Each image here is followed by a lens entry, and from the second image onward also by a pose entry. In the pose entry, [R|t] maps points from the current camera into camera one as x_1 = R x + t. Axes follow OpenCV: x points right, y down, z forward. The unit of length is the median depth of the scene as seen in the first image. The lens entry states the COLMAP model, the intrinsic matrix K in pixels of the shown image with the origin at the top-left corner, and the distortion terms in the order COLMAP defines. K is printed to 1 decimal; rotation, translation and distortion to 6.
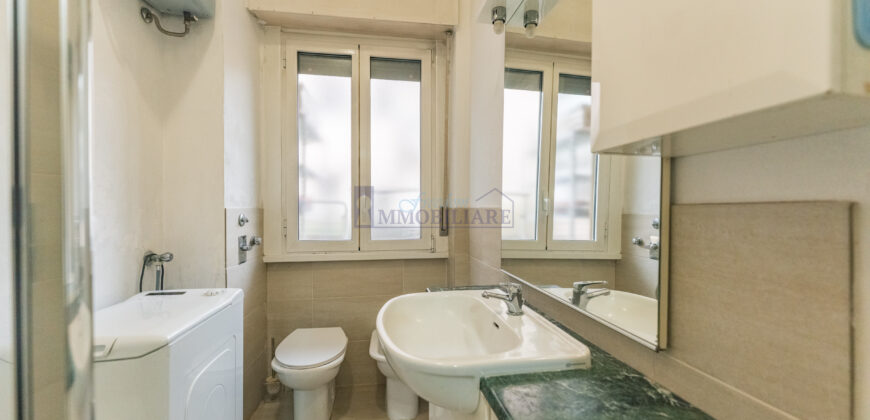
lens RADIAL K [[345.9, 0, 432.6], [0, 345.9, 212.7], [0, 0, 1]] dist [0.000311, -0.000905]
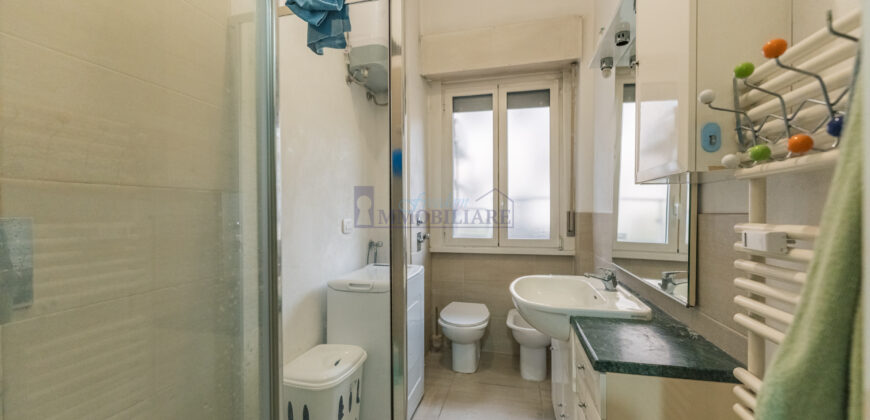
lens RADIAL K [[345.9, 0, 432.8], [0, 345.9, 211.1], [0, 0, 1]] dist [0.000311, -0.000905]
pose [[0.922562, -0.003518, -0.385834, 0.061541], [-0.000933, 0.999935, -0.011346, -0.005421], [0.385849, 0.010827, 0.922499, -0.293750]]
